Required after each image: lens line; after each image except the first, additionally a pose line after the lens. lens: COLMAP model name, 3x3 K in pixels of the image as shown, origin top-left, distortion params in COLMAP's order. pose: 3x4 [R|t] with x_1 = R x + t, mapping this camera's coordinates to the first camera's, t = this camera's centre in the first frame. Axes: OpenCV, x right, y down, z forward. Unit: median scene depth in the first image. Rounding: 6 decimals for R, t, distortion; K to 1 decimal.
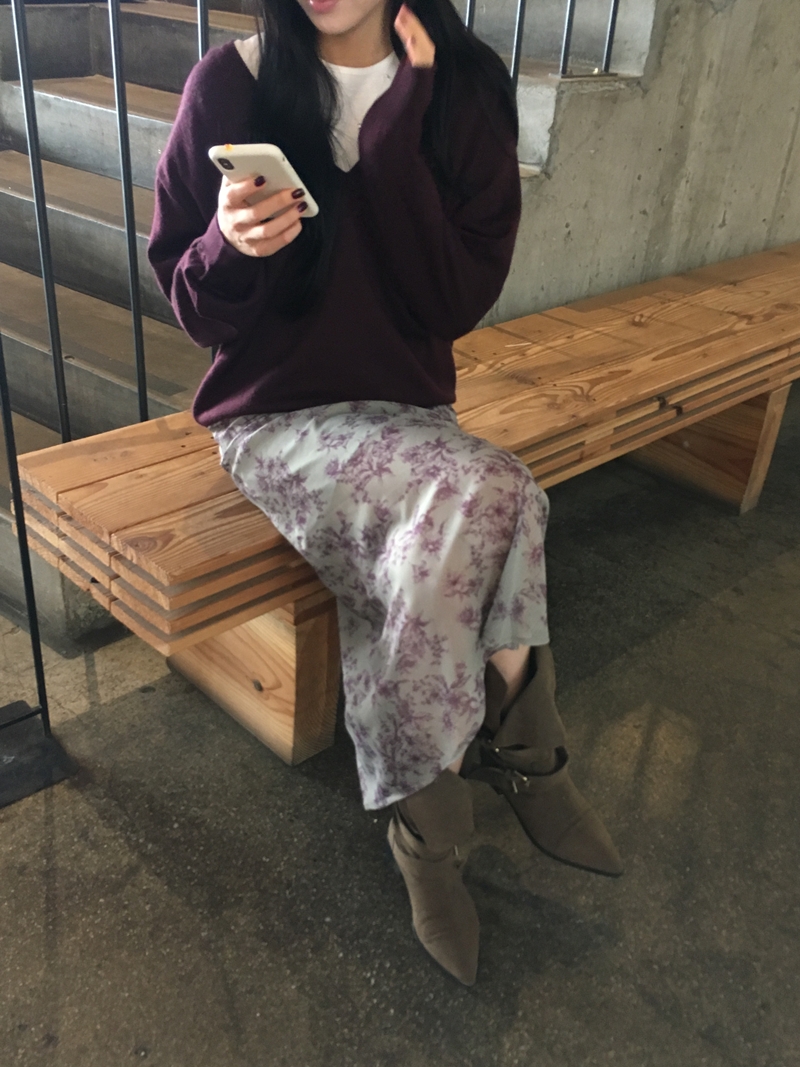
lens RADIAL K [[1064.3, 0, 398.6], [0, 1064.3, 532.0], [0, 0, 1]] dist [0.043788, 0.000000]
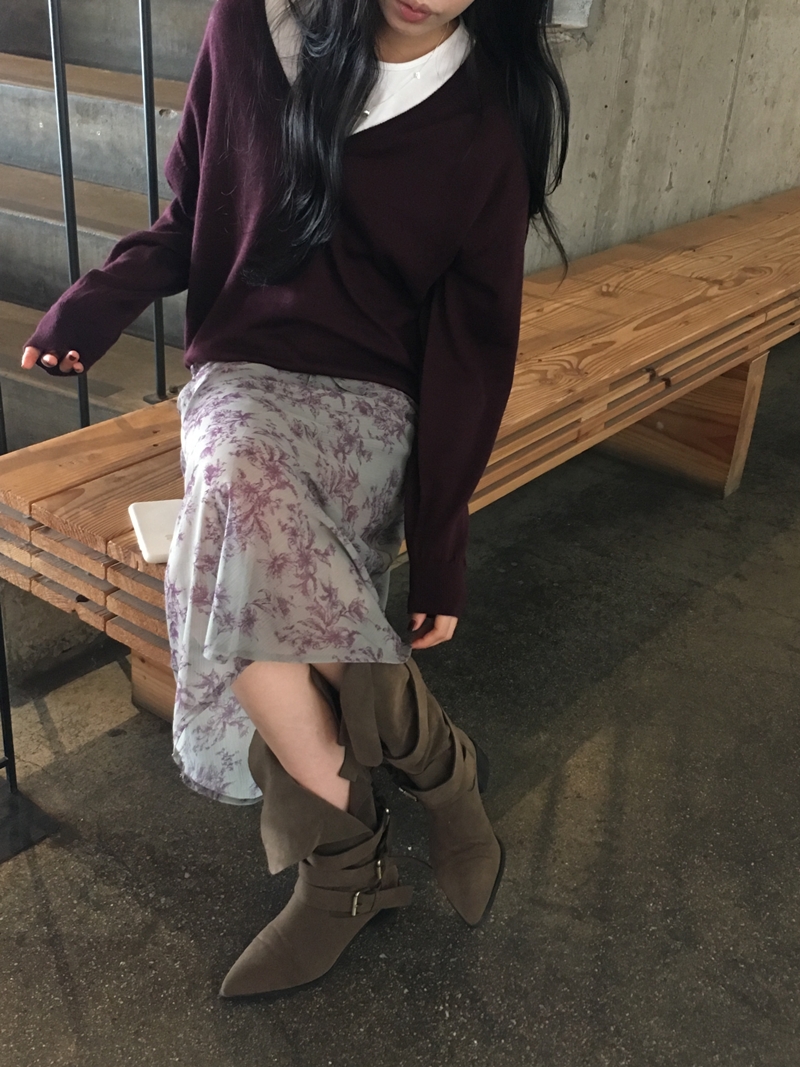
lens RADIAL K [[1258.7, 0, 399.3], [0, 1258.7, 533.9], [0, 0, 1]] dist [0.043869, 0.000000]
pose [[0.989715, -0.070974, 0.124207, -0.125134], [0.075231, 0.996717, -0.029920, 0.035194], [-0.121676, 0.038957, 0.991805, -0.046864]]
